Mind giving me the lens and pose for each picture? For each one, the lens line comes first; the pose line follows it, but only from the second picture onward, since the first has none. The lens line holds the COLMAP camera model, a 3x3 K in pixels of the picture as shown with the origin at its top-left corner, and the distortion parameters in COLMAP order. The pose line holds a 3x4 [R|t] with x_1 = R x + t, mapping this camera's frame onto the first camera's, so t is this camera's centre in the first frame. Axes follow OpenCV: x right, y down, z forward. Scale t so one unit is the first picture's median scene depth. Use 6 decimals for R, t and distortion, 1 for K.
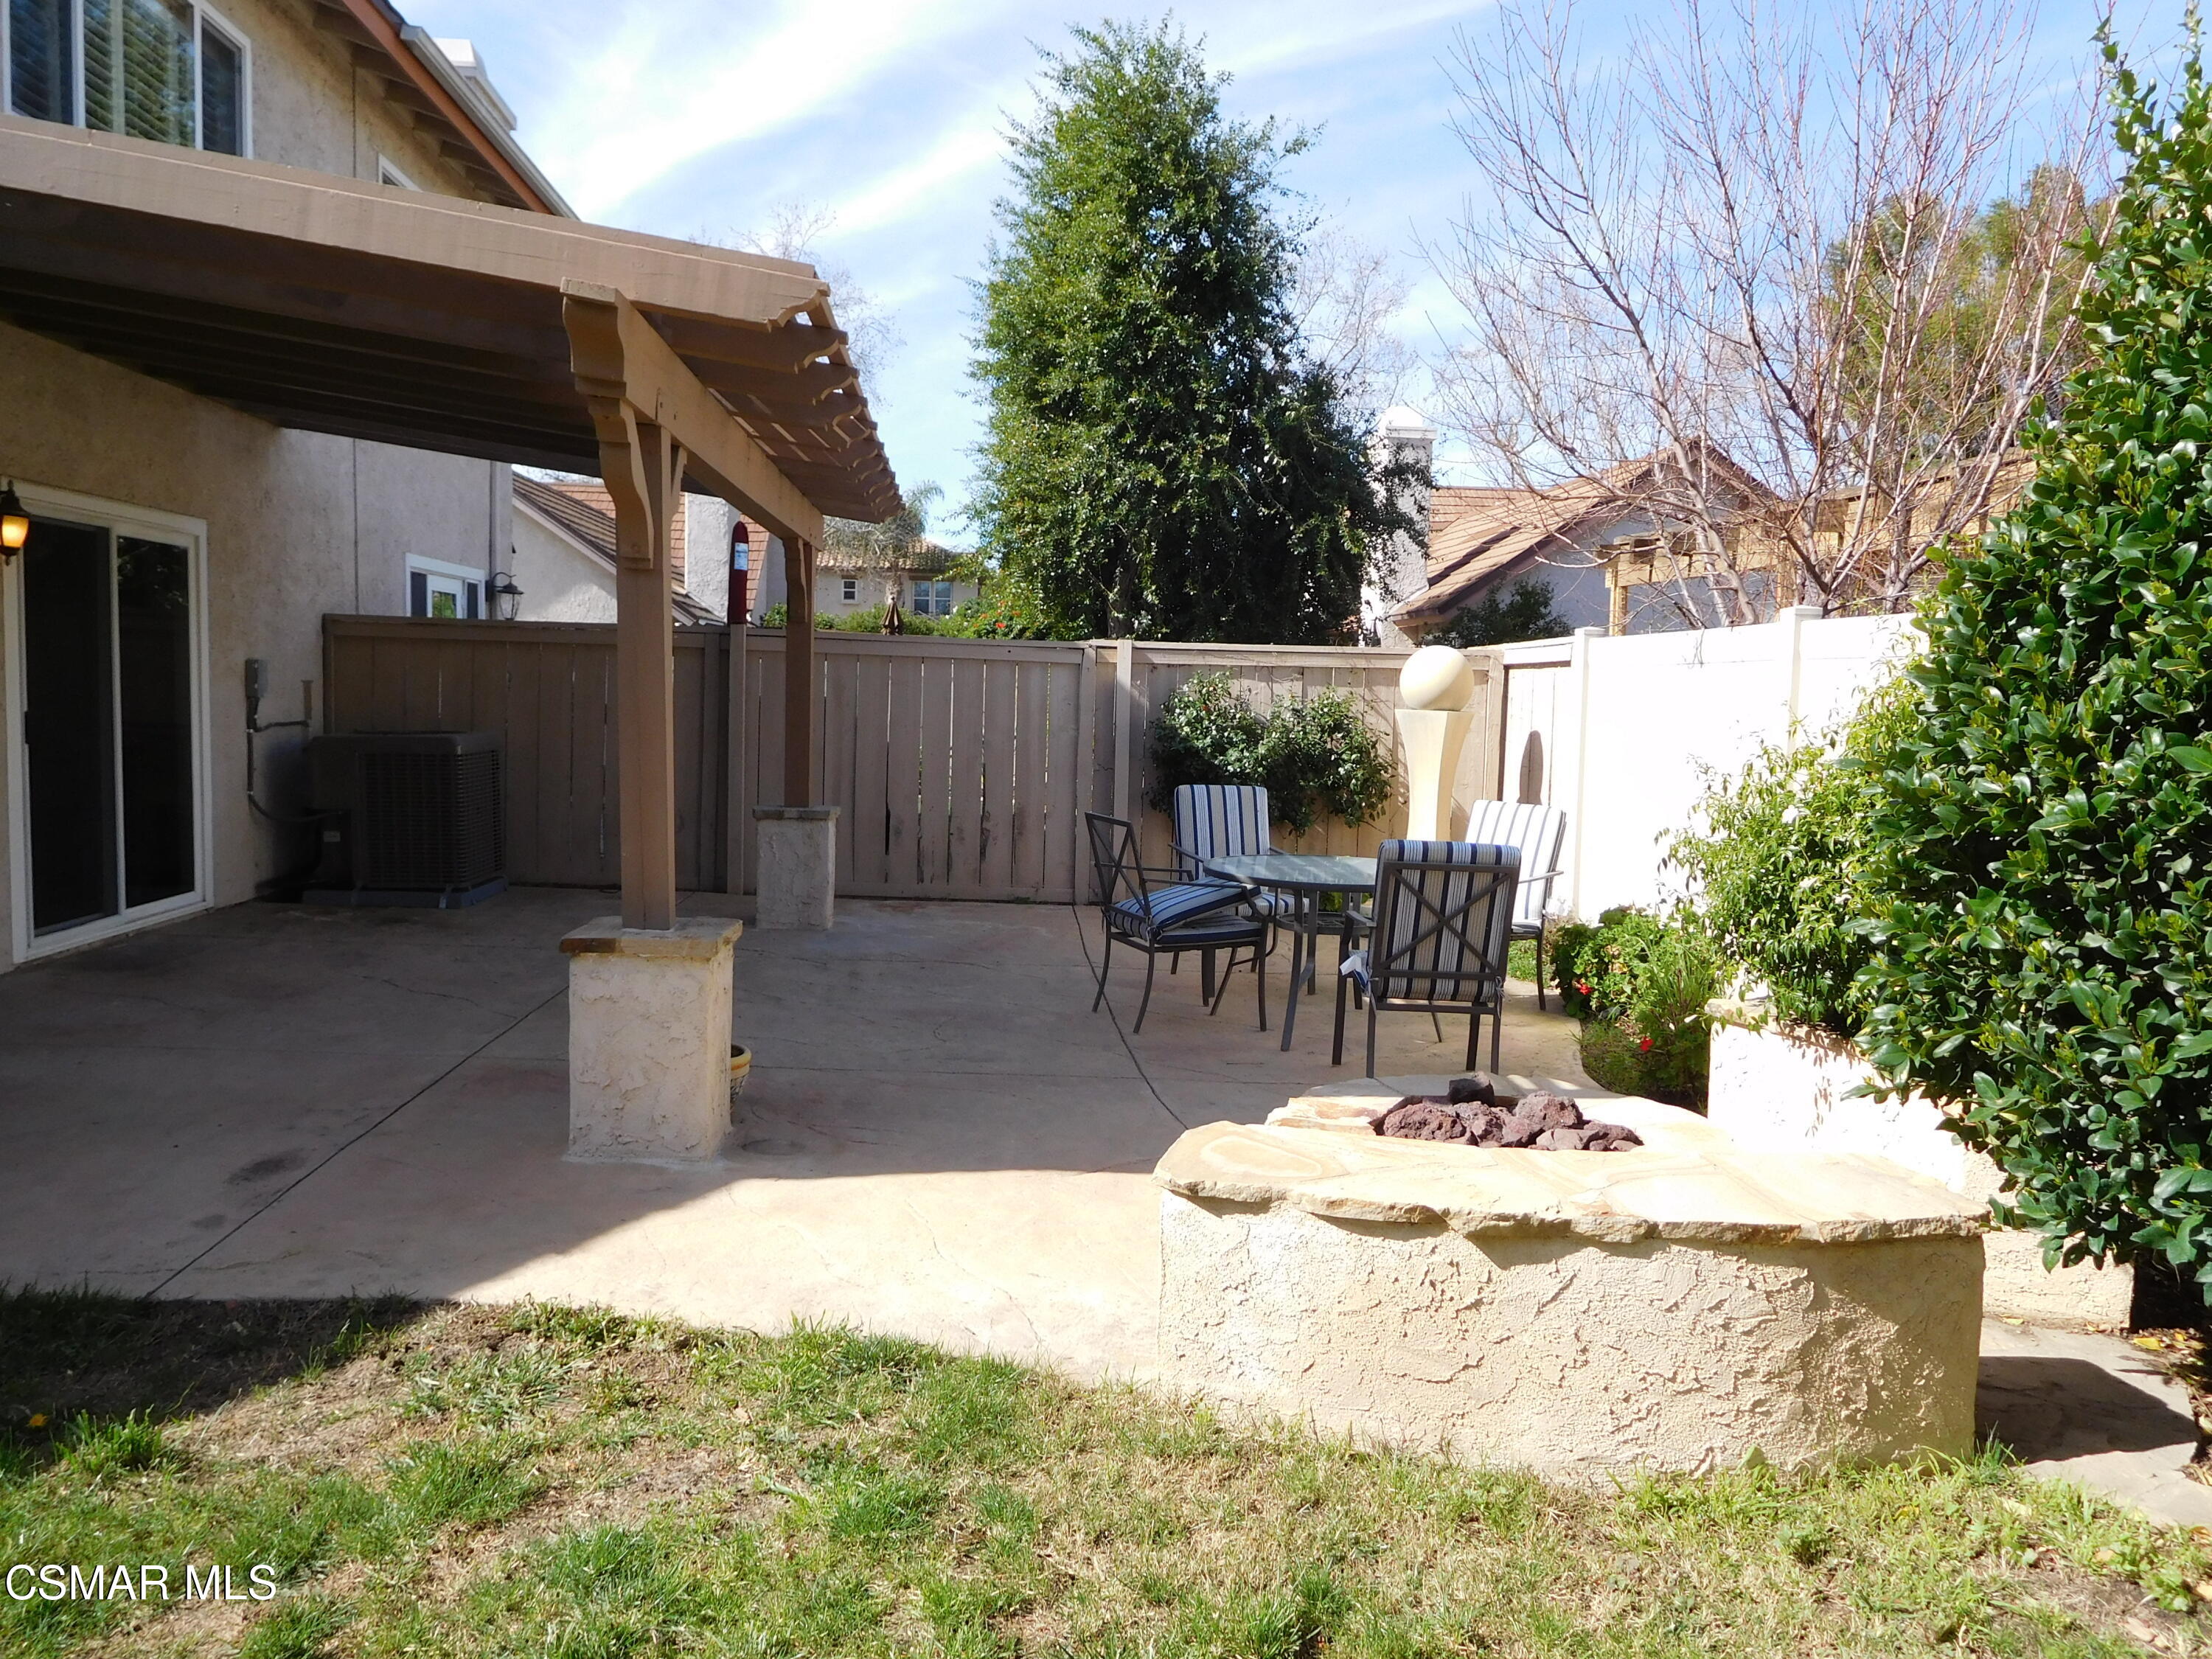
lens RADIAL K [[1773.4, 0, 1105.0], [0, 1773.4, 832.5], [0, 0, 1]] dist [0.007683, 0.000169]
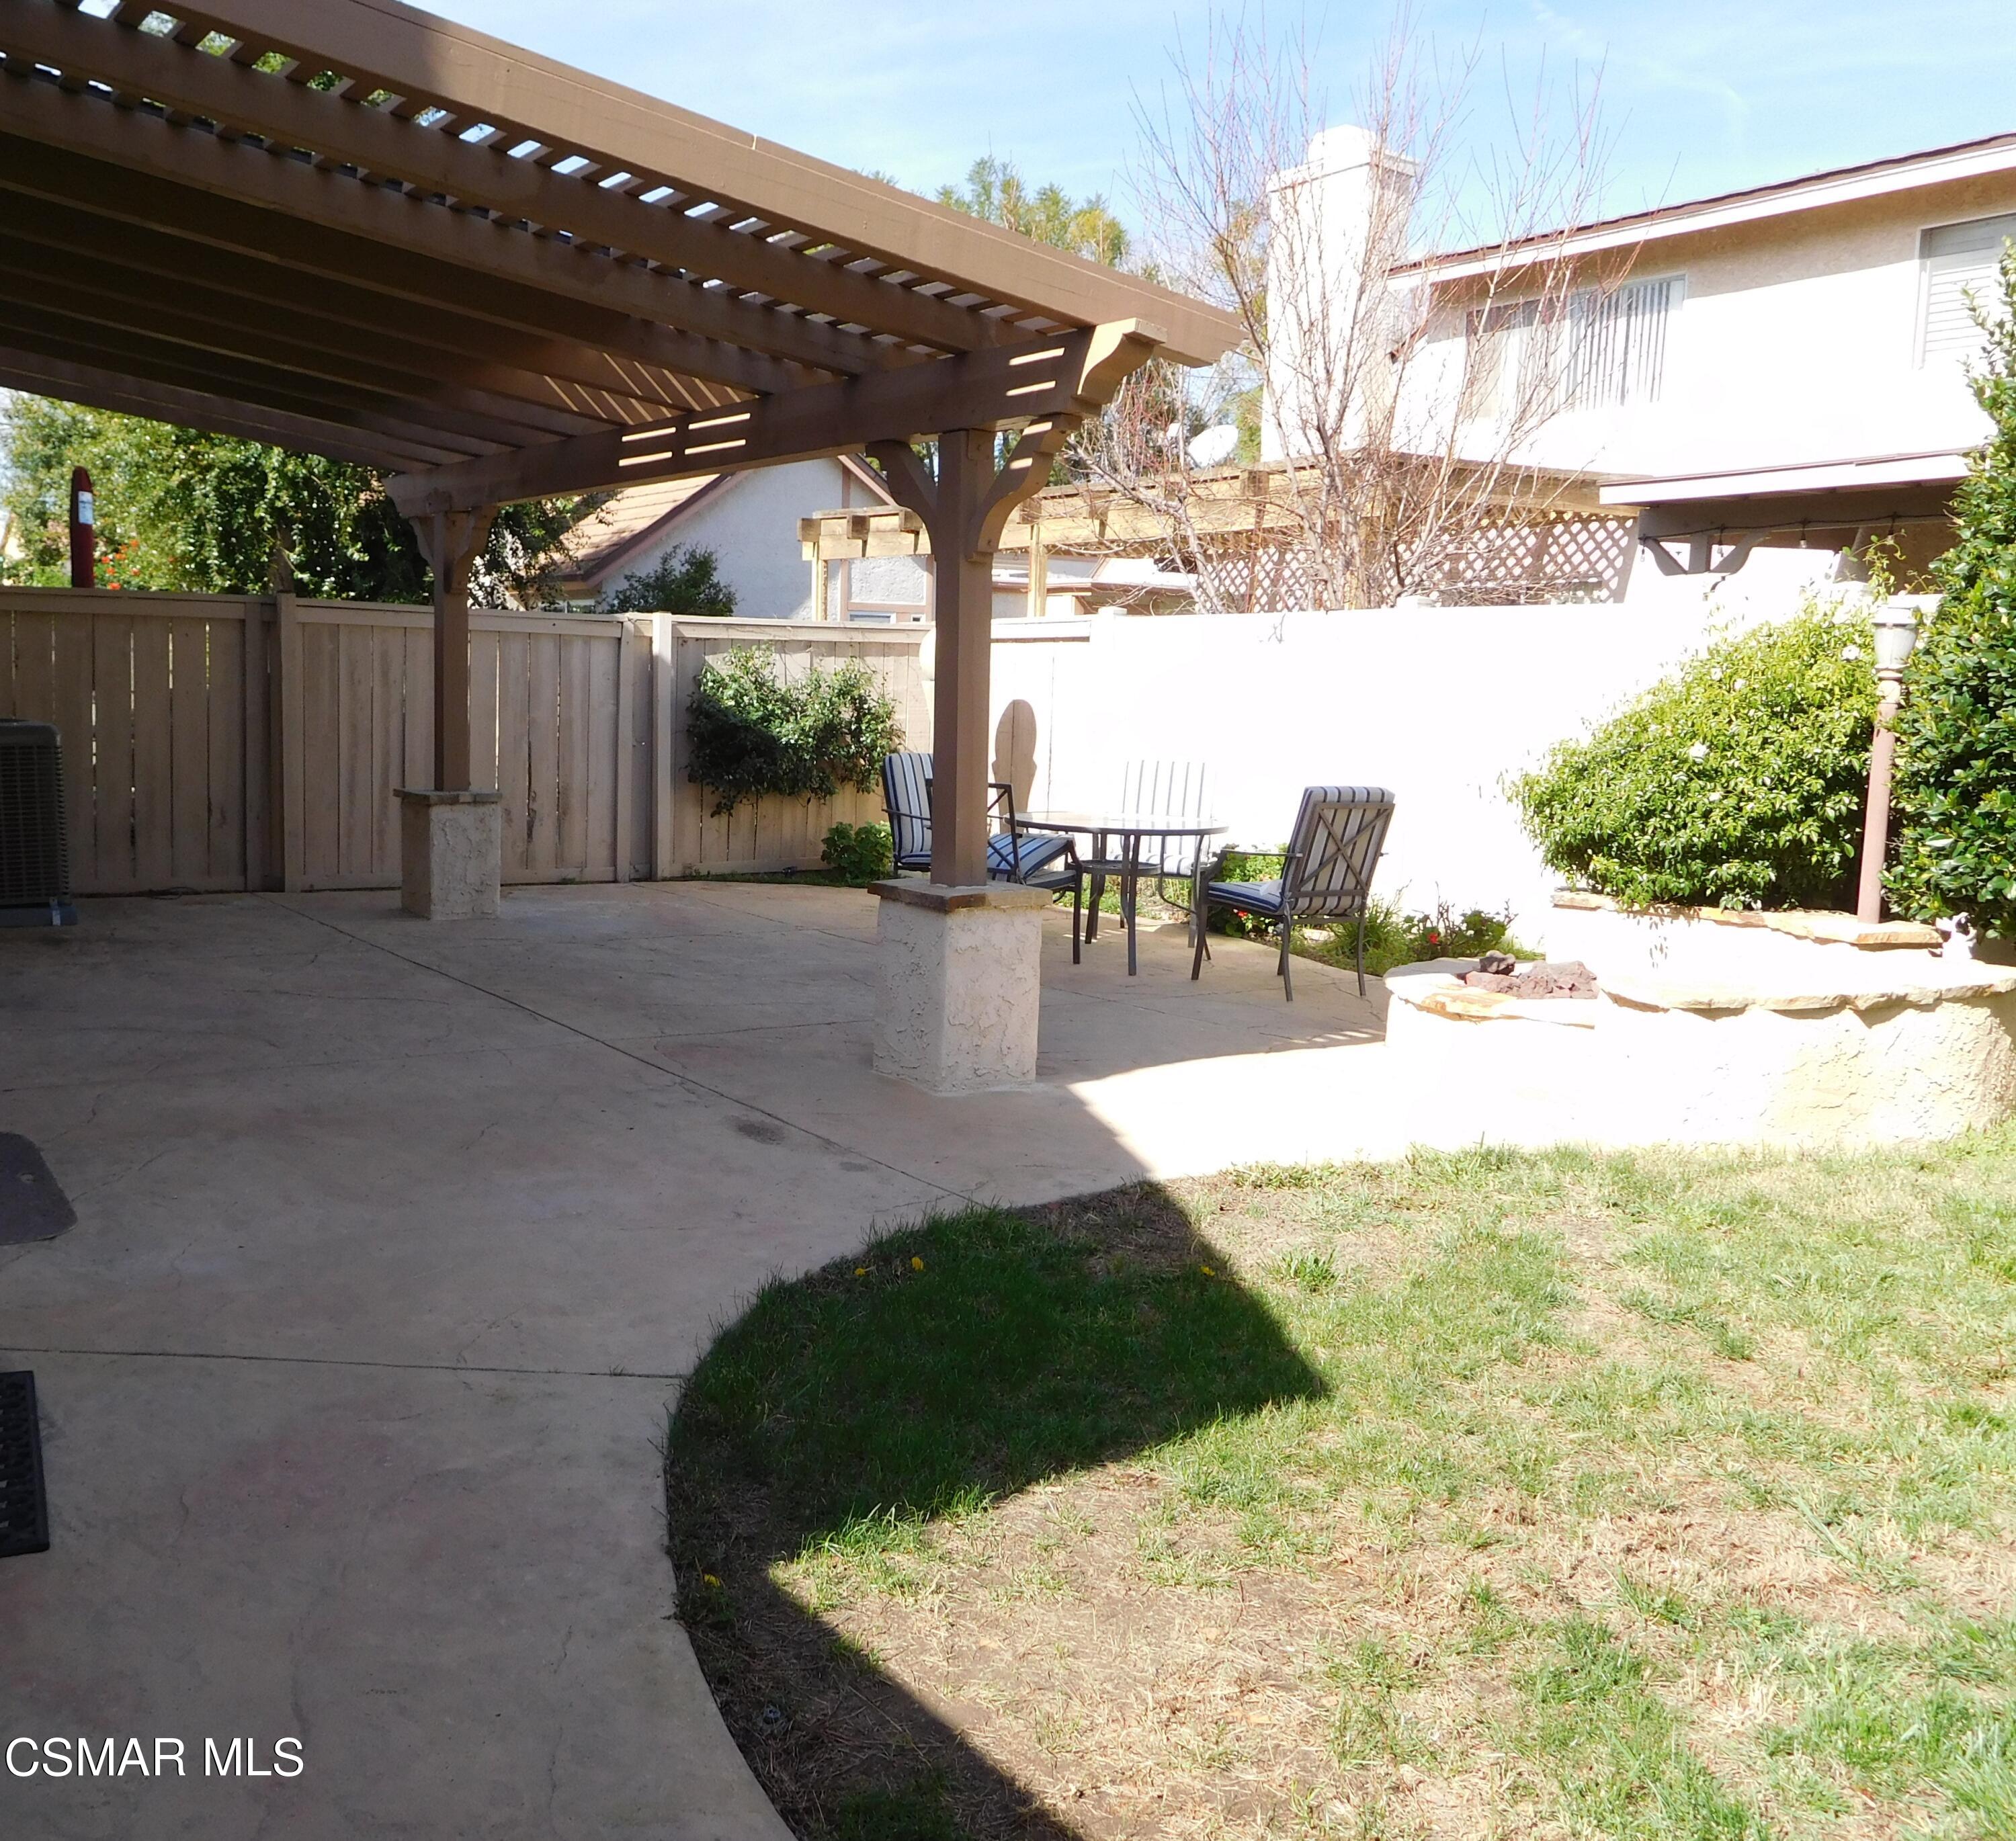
lens RADIAL K [[1907.7, 0, 1007.0], [0, 1907.7, 917.1], [0, 0, 1]] dist [-0.007313, 0.000000]
pose [[0.860026, -0.072520, 0.505070, -0.689729], [0.044647, 0.996747, 0.067092, -0.003291], [-0.508293, -0.035151, 0.860466, -0.043896]]
